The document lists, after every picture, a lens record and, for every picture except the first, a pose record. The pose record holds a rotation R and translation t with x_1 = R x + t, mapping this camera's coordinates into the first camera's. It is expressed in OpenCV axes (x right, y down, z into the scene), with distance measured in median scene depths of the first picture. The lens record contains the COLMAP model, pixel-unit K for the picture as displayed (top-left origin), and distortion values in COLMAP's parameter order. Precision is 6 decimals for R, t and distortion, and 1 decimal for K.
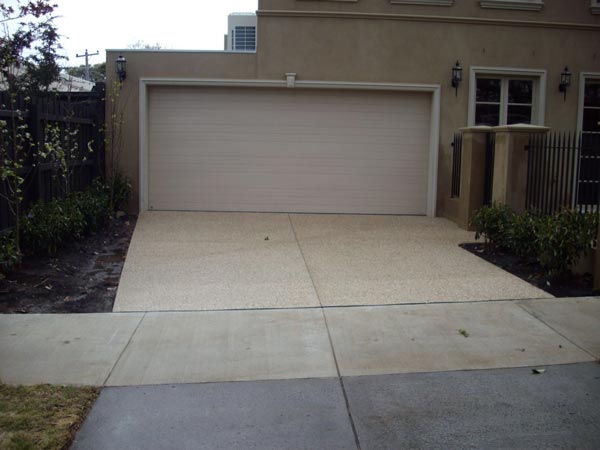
lens RADIAL K [[615.5, 0, 300.0], [0, 615.5, 225.0], [0, 0, 1]] dist [-0.135213, -0.014219]
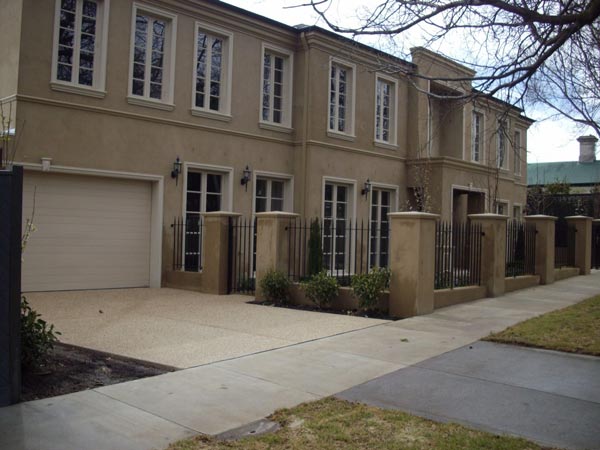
lens RADIAL K [[615.5, 0, 300.0], [0, 615.5, 225.0], [0, 0, 1]] dist [-0.135213, -0.014219]
pose [[0.692976, 0.005165, 0.720942, -0.450951], [0.083940, 0.992596, -0.087795, -0.006178], [-0.716058, 0.121355, 0.687411, -0.009754]]
